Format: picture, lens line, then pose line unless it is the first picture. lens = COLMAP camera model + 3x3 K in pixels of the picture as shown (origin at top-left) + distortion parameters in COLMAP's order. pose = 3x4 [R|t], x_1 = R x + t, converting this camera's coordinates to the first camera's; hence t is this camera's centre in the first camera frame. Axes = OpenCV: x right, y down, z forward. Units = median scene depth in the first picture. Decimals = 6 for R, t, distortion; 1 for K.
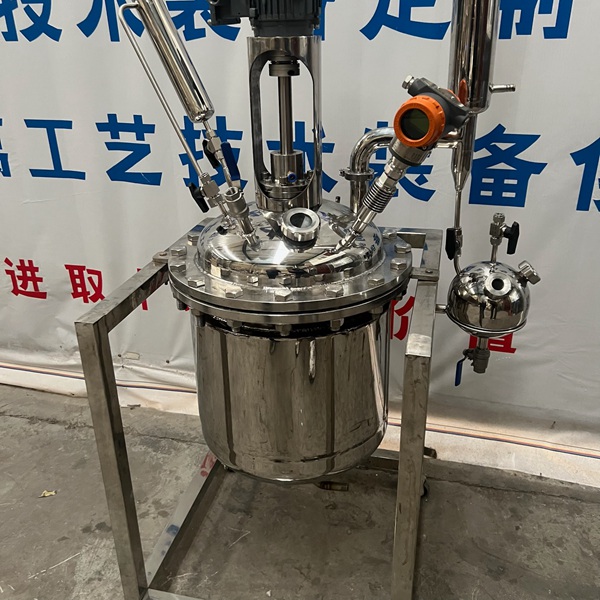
lens RADIAL K [[609.2, 0, 298.4], [0, 609.2, 291.0], [0, 0, 1]] dist [0.022461, 0.000000]
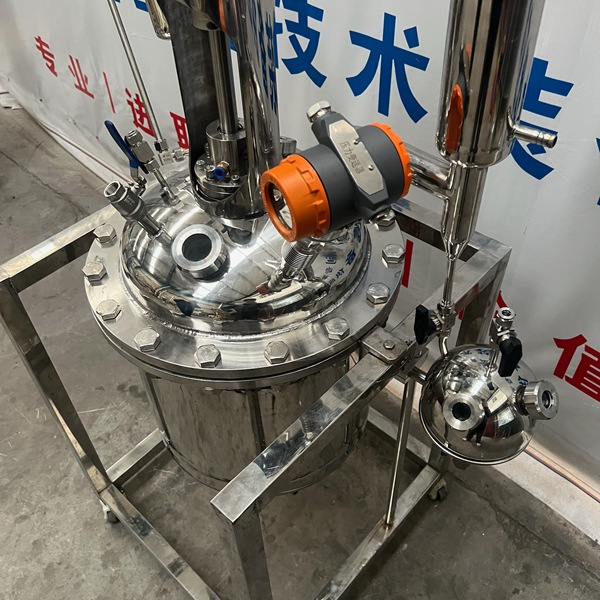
lens RADIAL K [[609.2, 0, 296.6], [0, 609.2, 296.6], [0, 0, 1]] dist [0.022461, 0.000000]
pose [[0.873344, 0.336183, -0.352493, 0.240397], [-0.179821, 0.895049, 0.408106, -0.239443], [0.452697, -0.293031, 0.842139, 0.264914]]
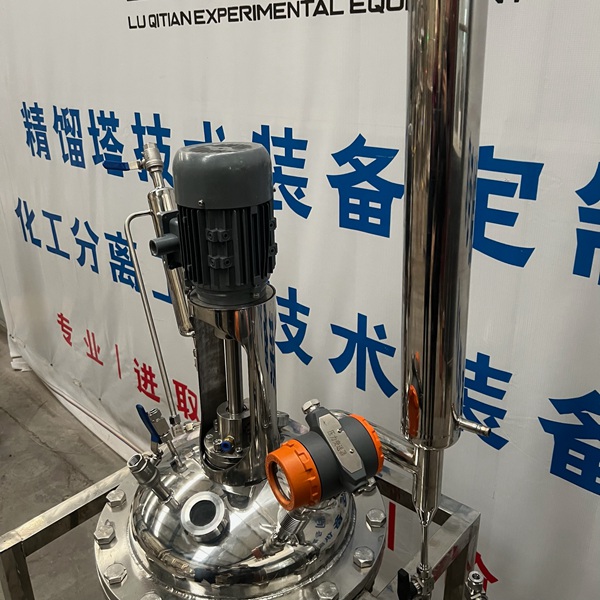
lens RADIAL K [[609.2, 0, 292.2], [0, 609.2, 289.0], [0, 0, 1]] dist [0.022461, 0.000000]
pose [[0.880278, 0.172399, -0.442028, 0.268488], [-0.188847, 0.981982, 0.006910, -0.280748], [0.435254, 0.077393, 0.896975, 0.170639]]
